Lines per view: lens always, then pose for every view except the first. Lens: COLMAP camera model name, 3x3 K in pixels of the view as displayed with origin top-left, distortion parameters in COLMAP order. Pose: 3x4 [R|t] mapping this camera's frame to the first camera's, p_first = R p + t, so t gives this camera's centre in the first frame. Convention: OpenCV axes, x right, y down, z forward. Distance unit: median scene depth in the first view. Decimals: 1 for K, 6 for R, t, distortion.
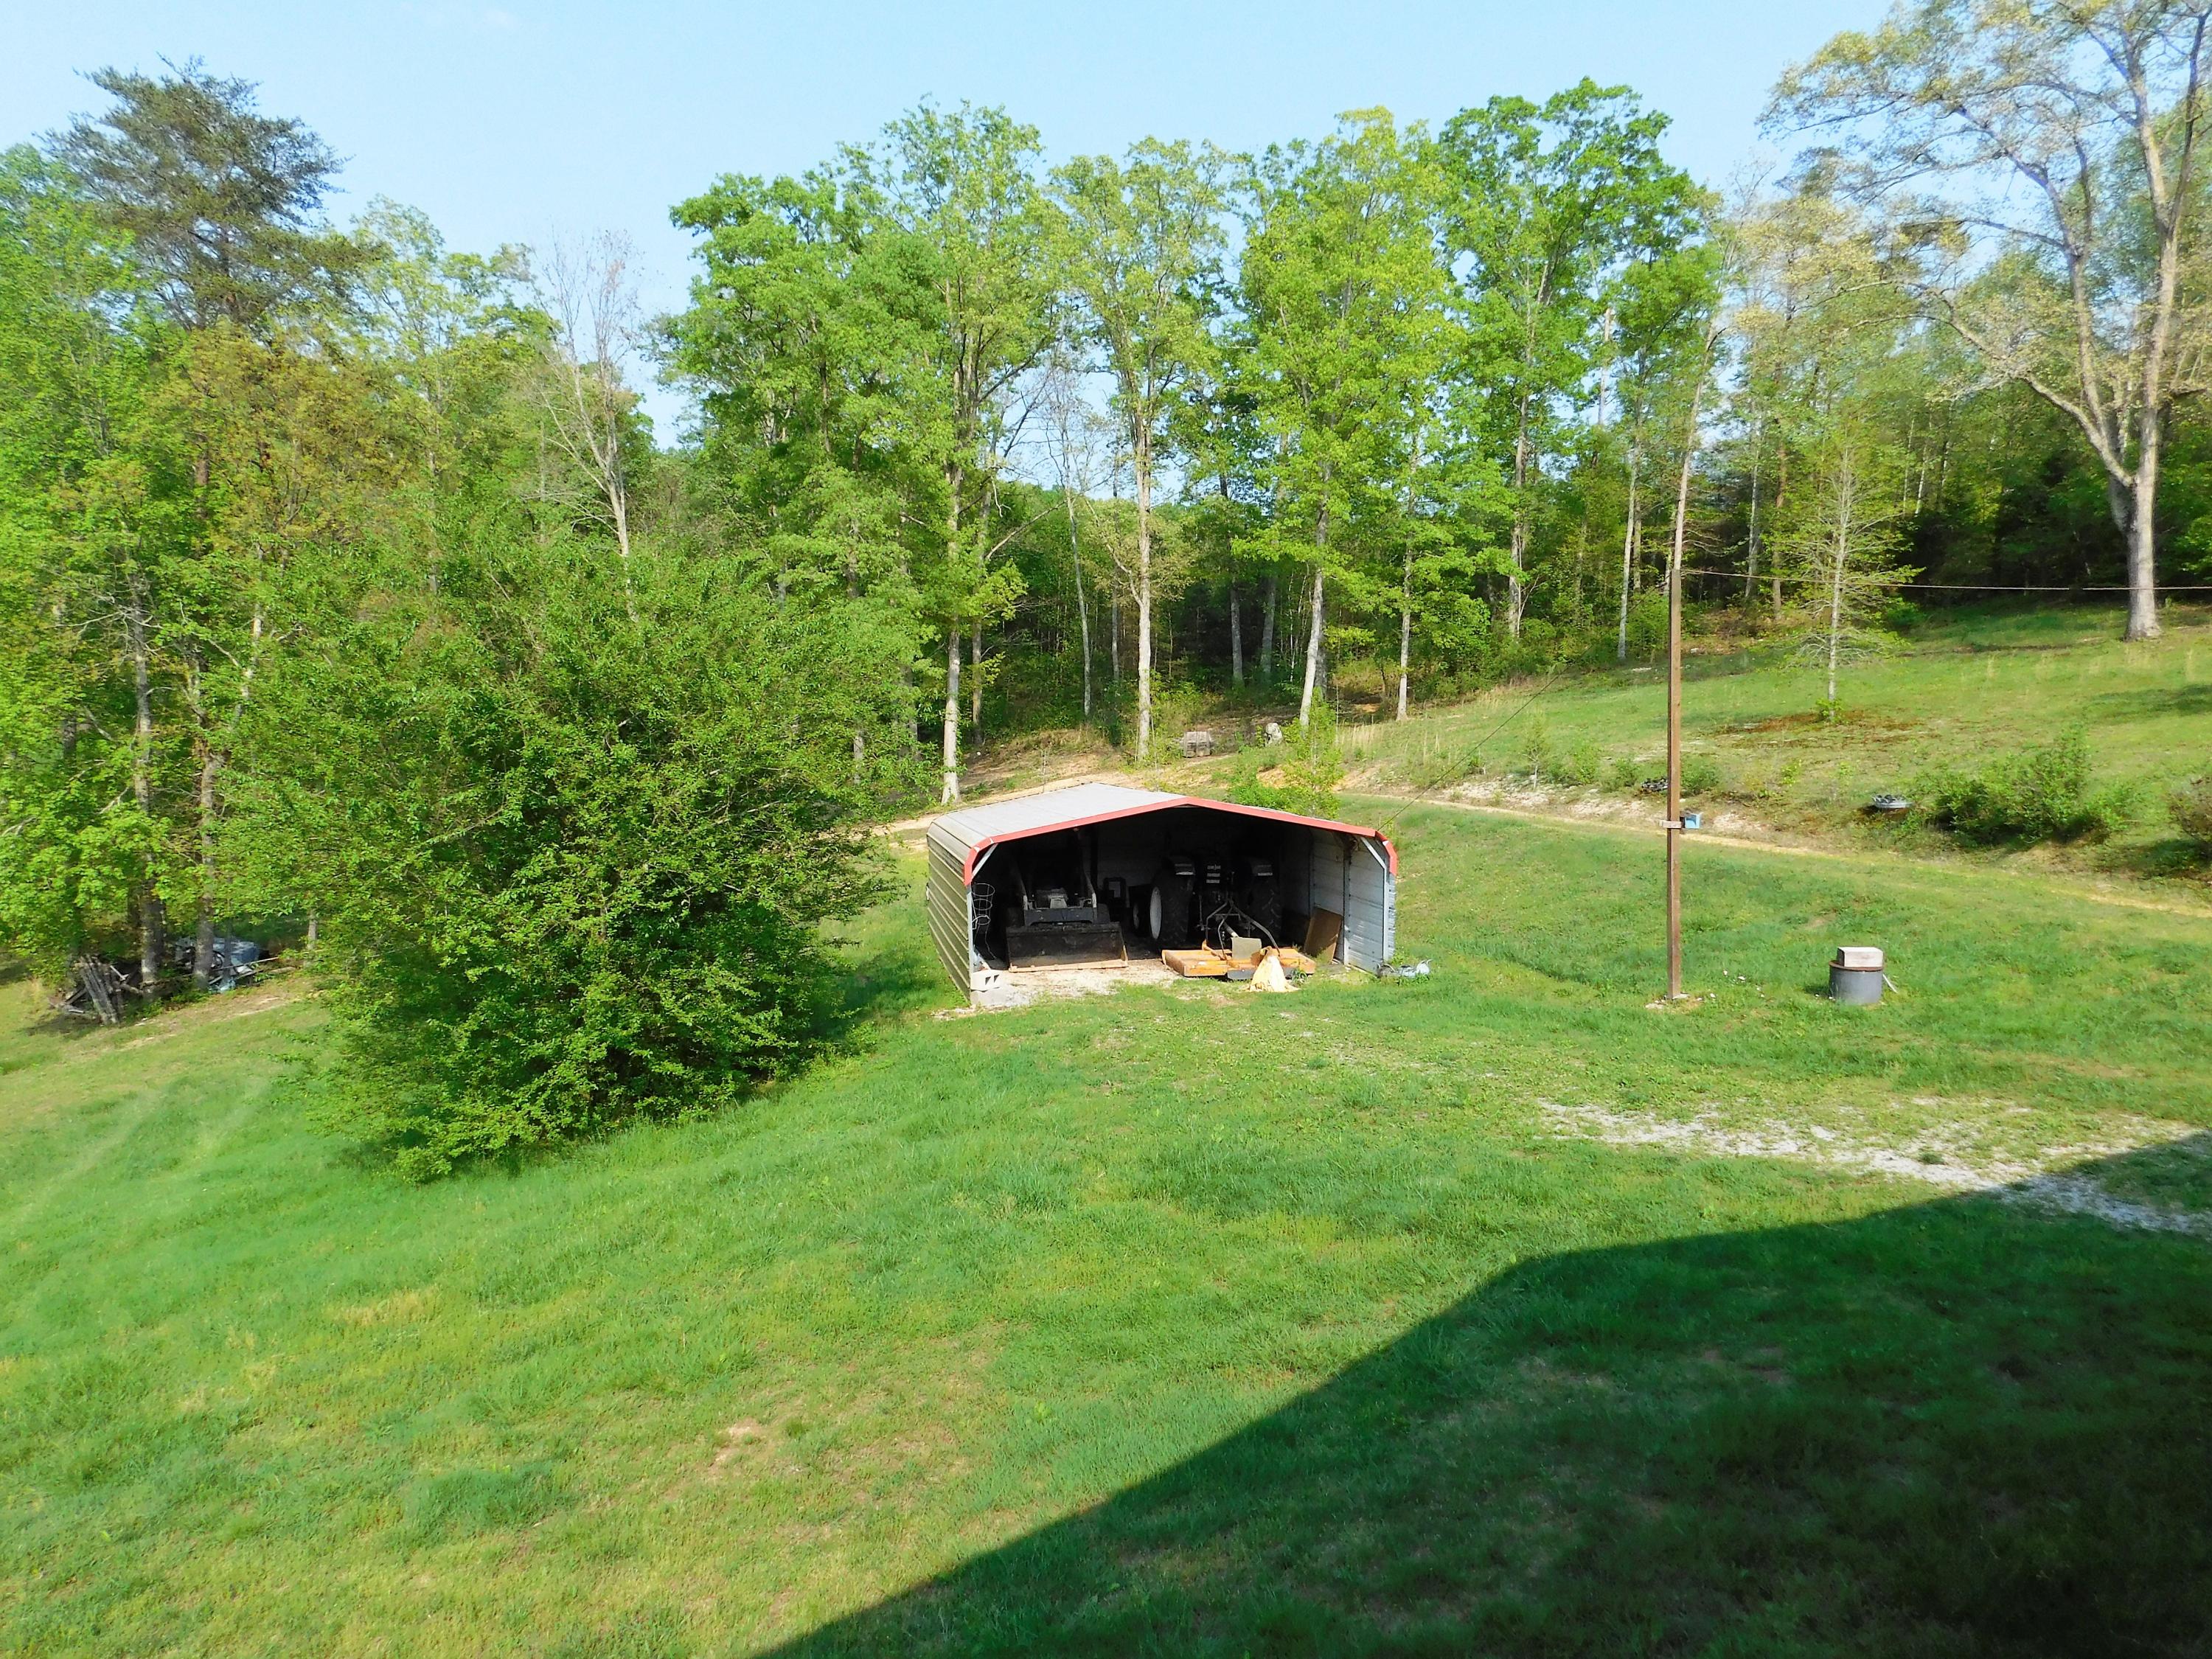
lens RADIAL K [[1505.7, 0, 1172.0], [0, 1505.7, 795.4], [0, 0, 1]] dist [-0.027376, 0.093592]
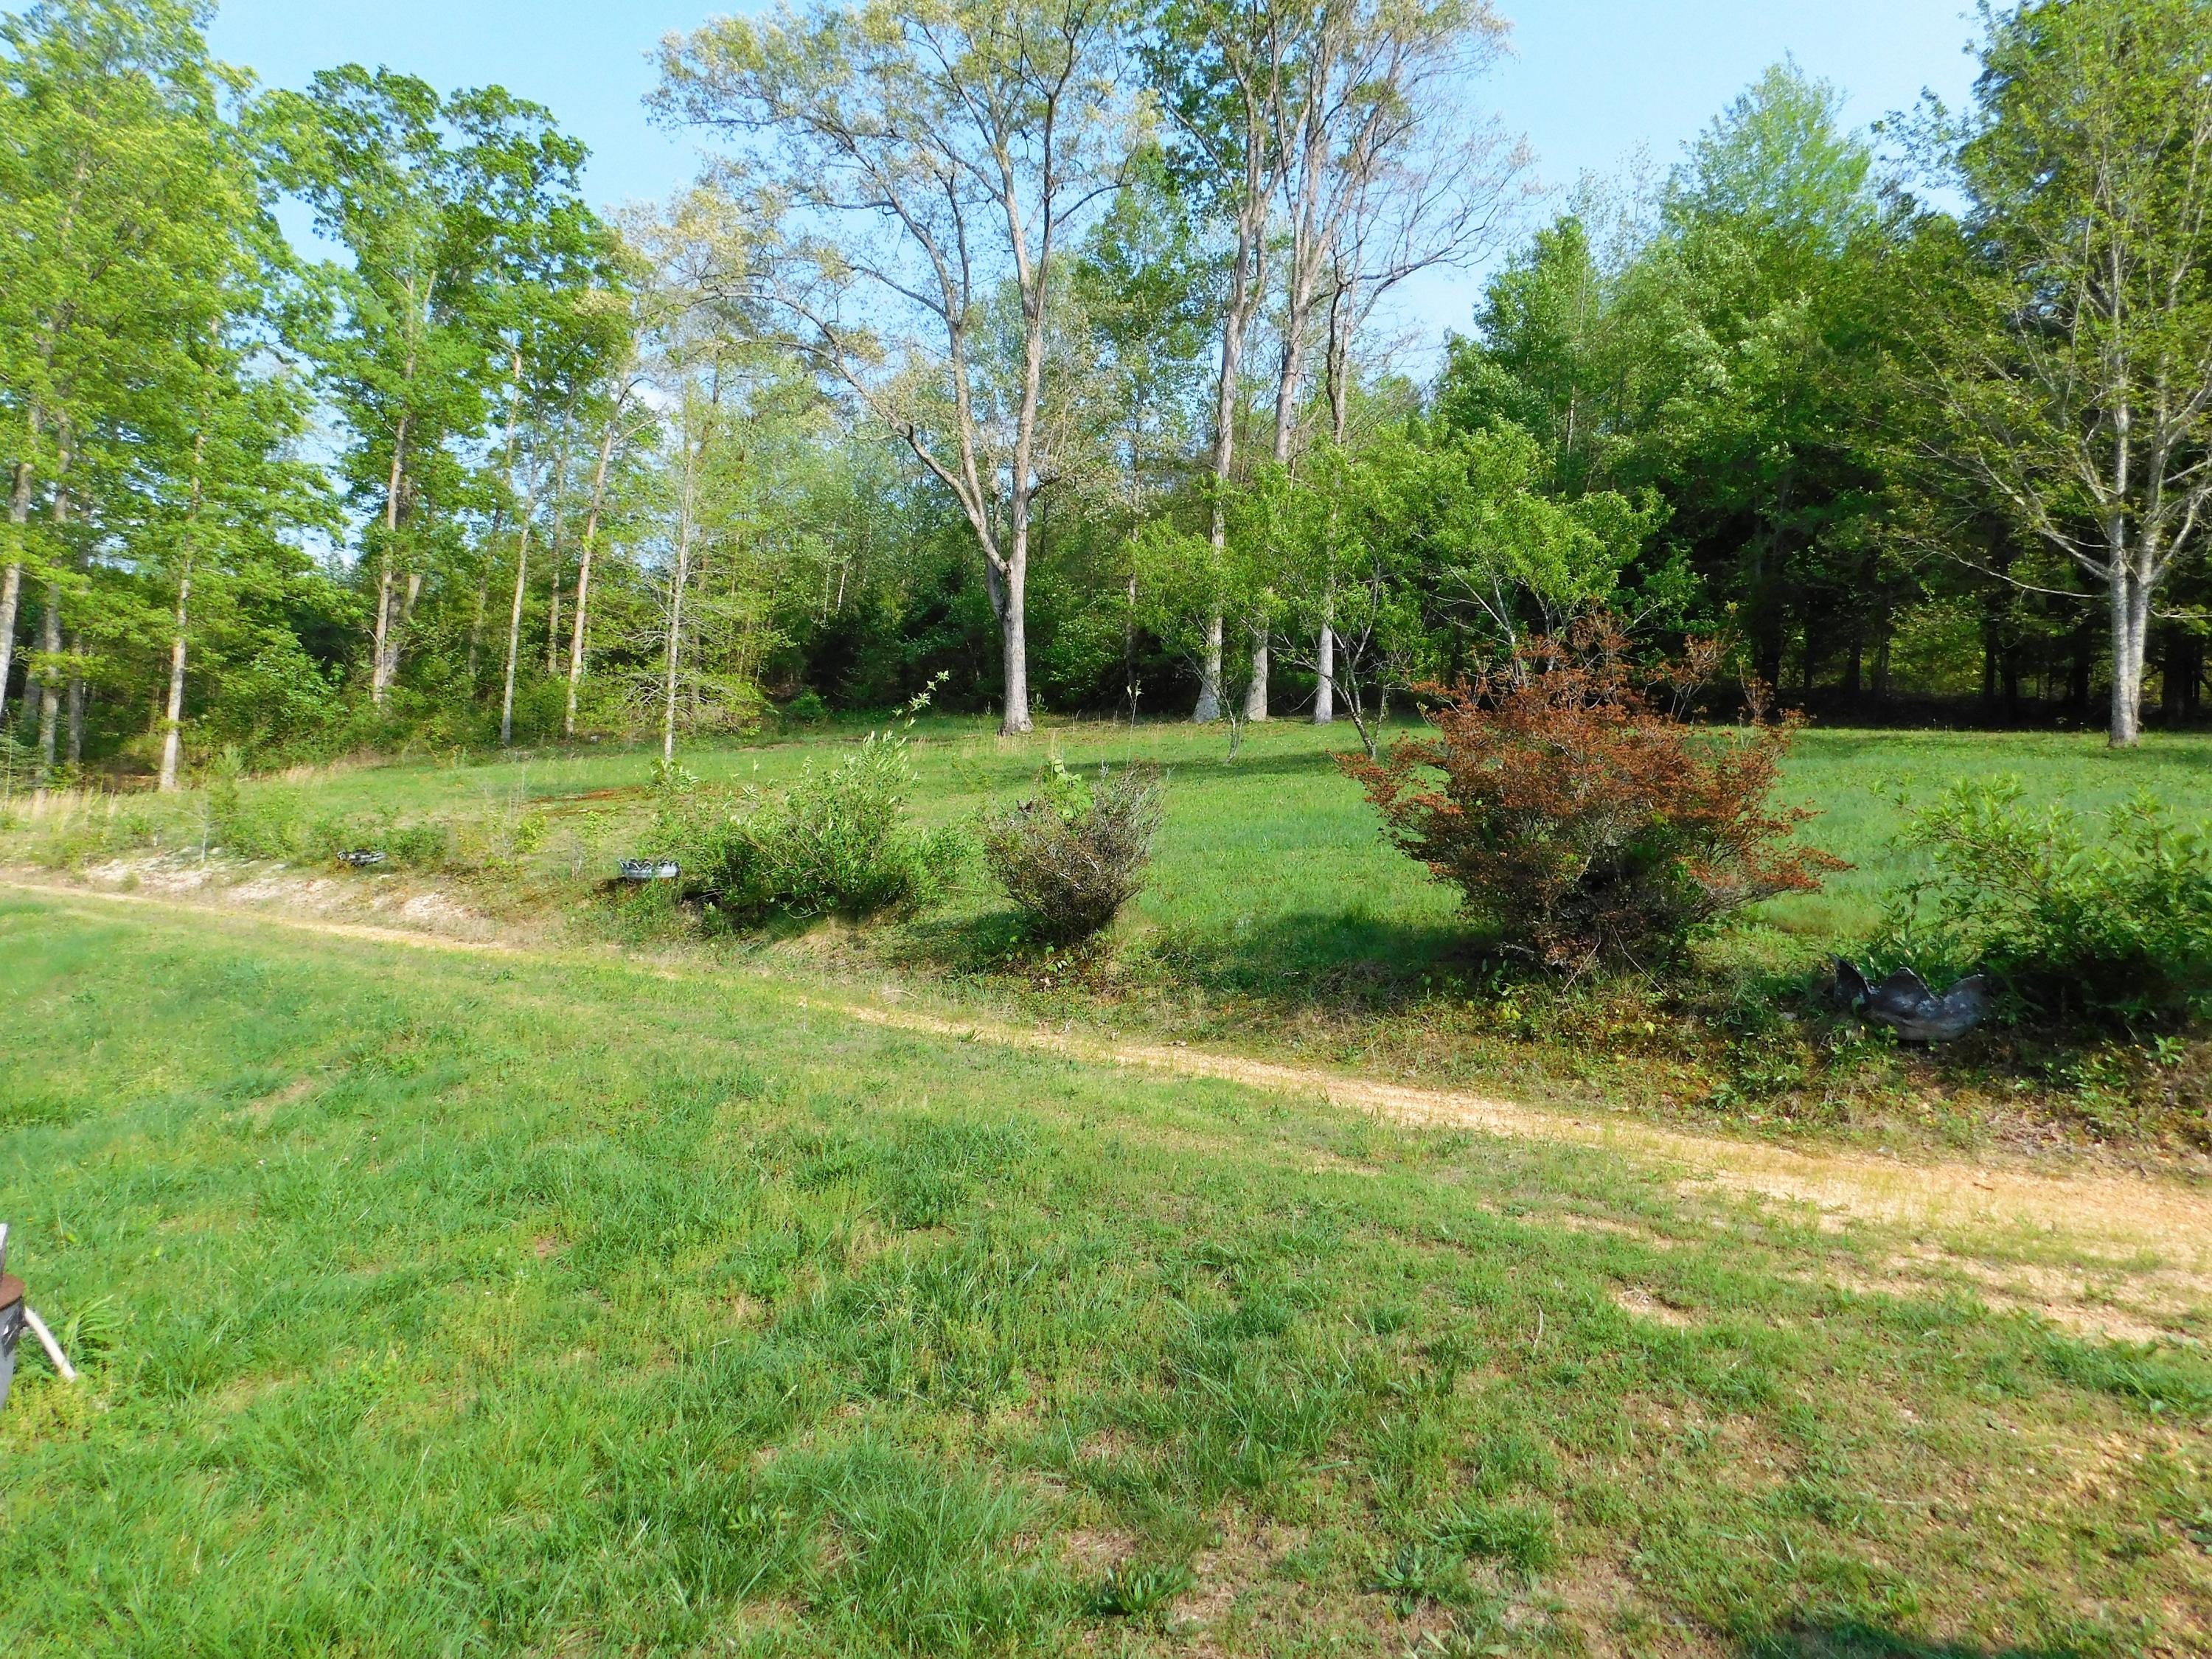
lens RADIAL K [[1447.6, 0, 1109.0], [0, 1447.6, 873.4], [0, 0, 1]] dist [-0.034889, 0.004233]
pose [[0.814360, 0.023846, 0.579870, 0.155299], [-0.004068, 0.999366, -0.035383, 0.014555], [-0.580345, 0.026456, 0.813941, 0.216904]]
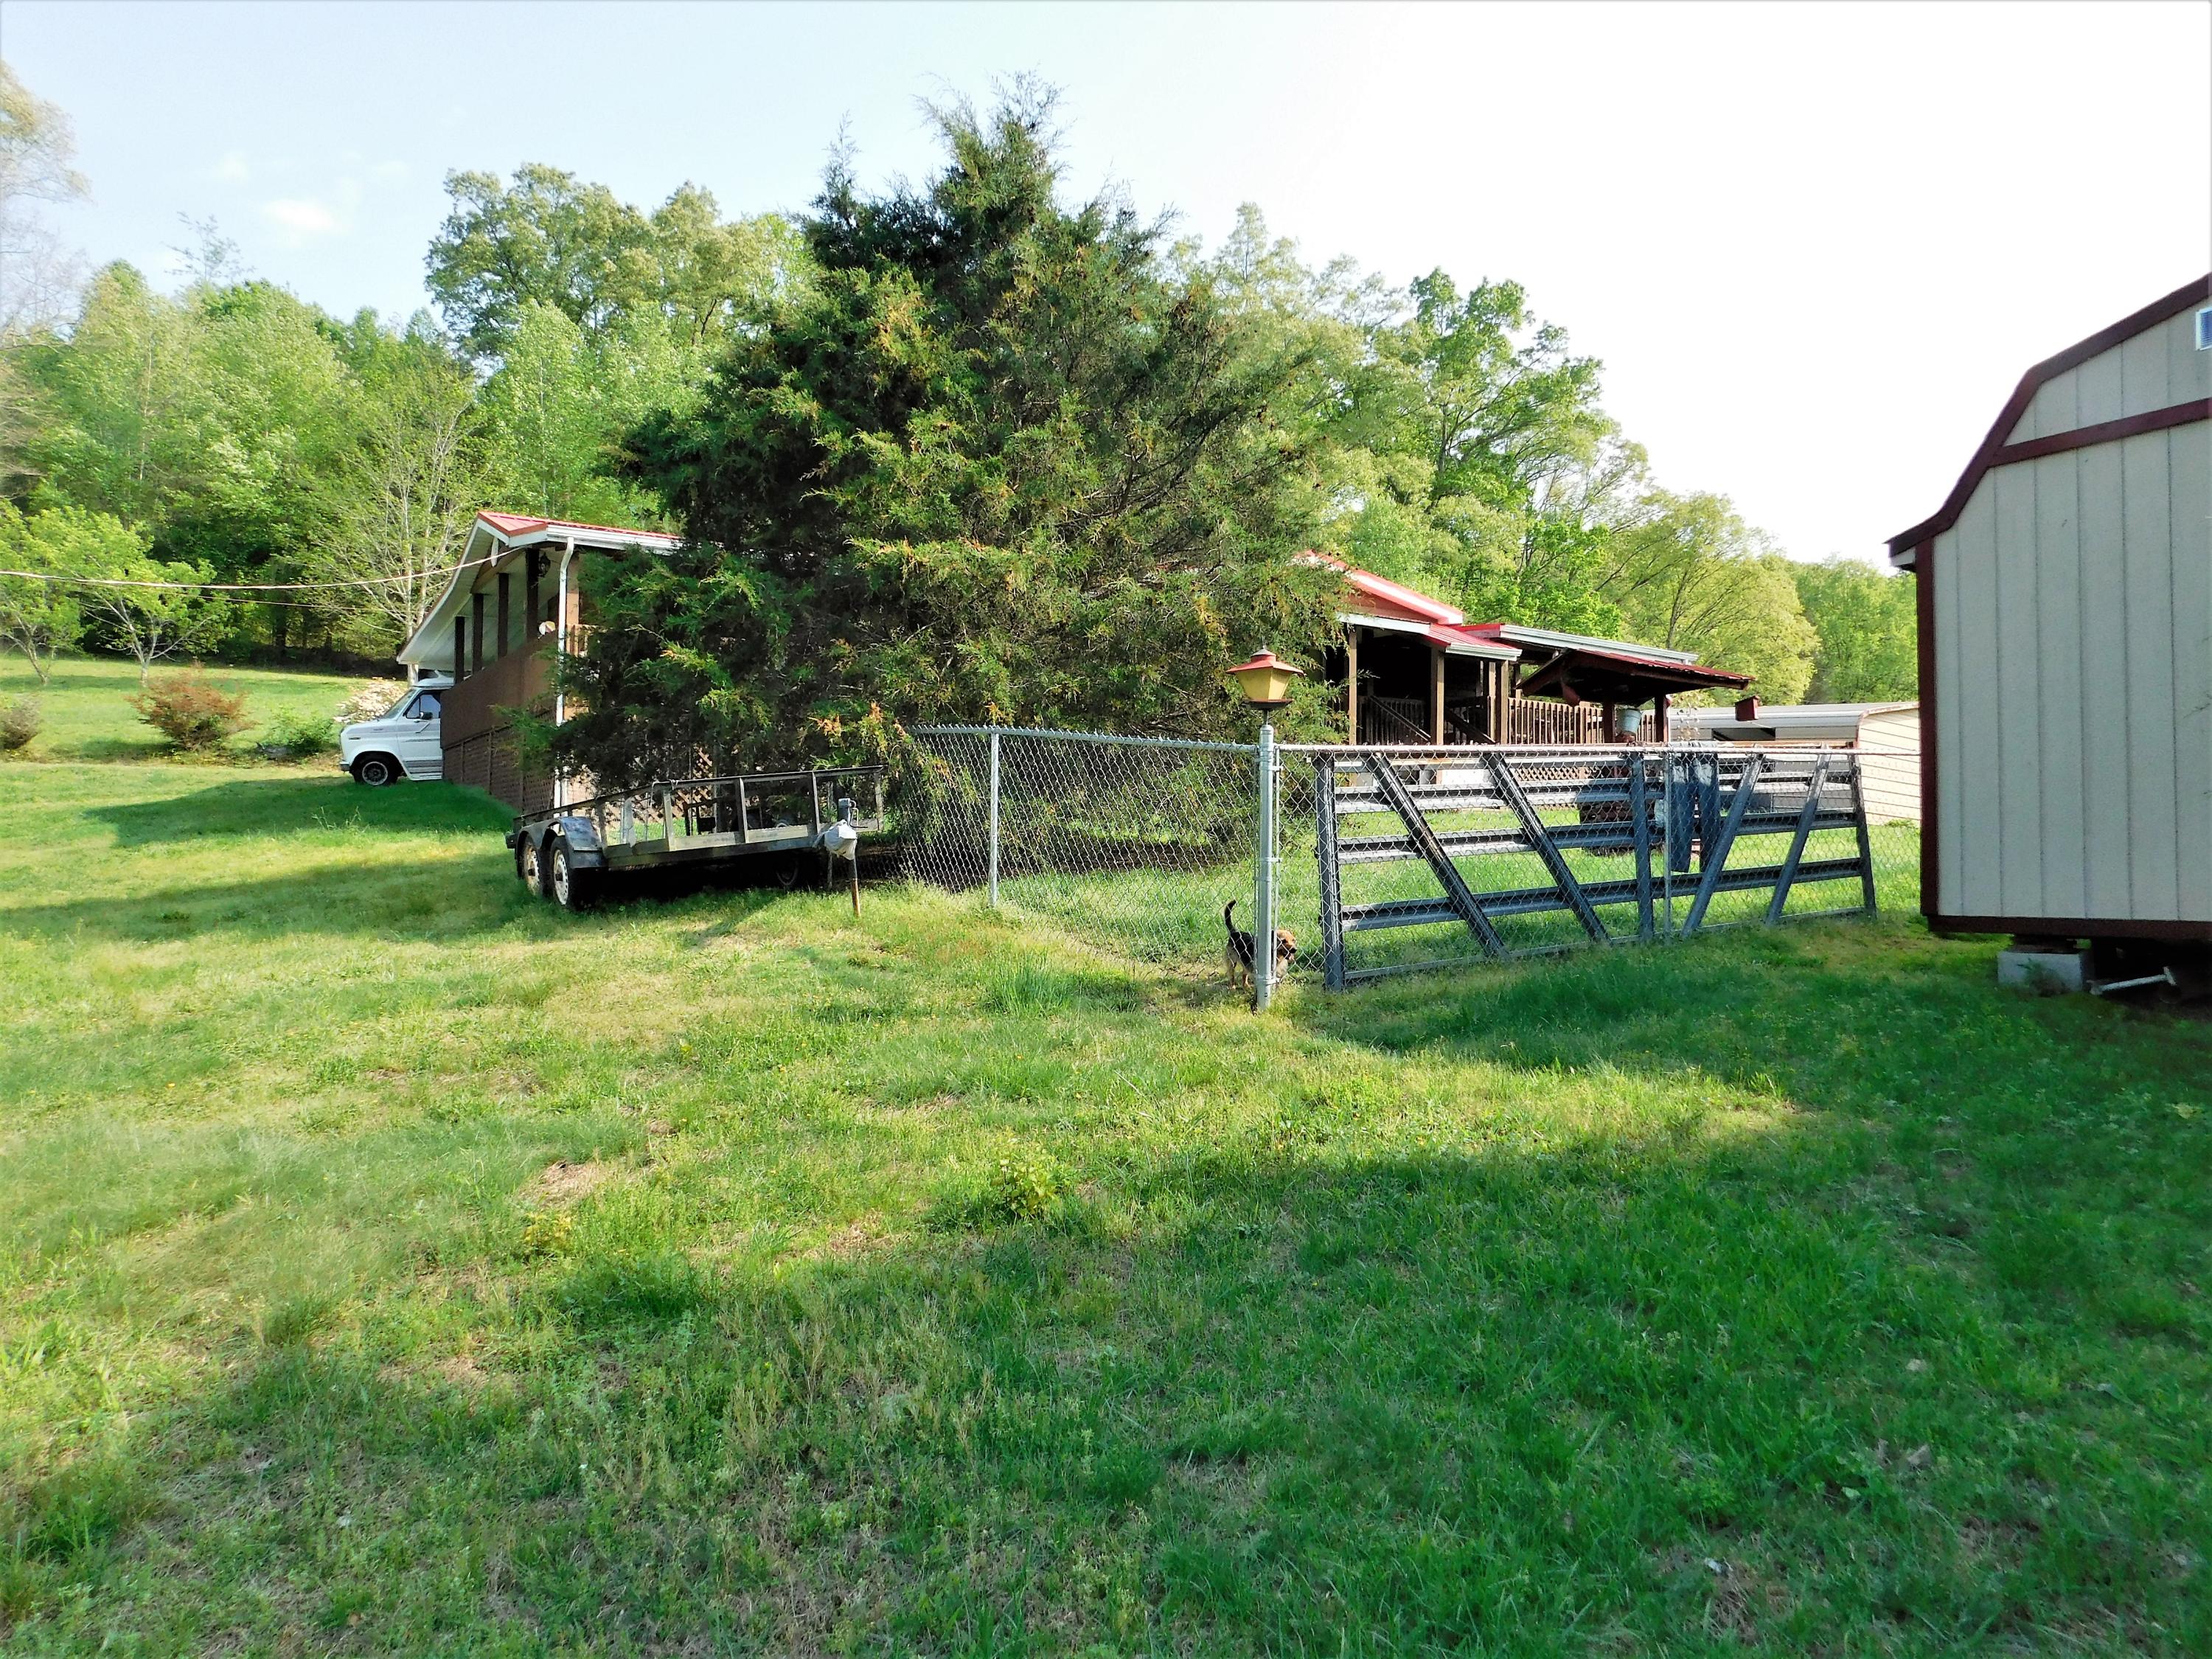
lens RADIAL K [[1436.3, 0, 1116.5], [0, 1436.3, 824.9], [0, 0, 1]] dist [-0.004938, 0.002175]
pose [[0.025372, -0.011269, 0.999615, -0.423579], [0.044738, 0.998947, 0.010126, 0.073192], [-0.998677, 0.044464, 0.025849, -0.165246]]
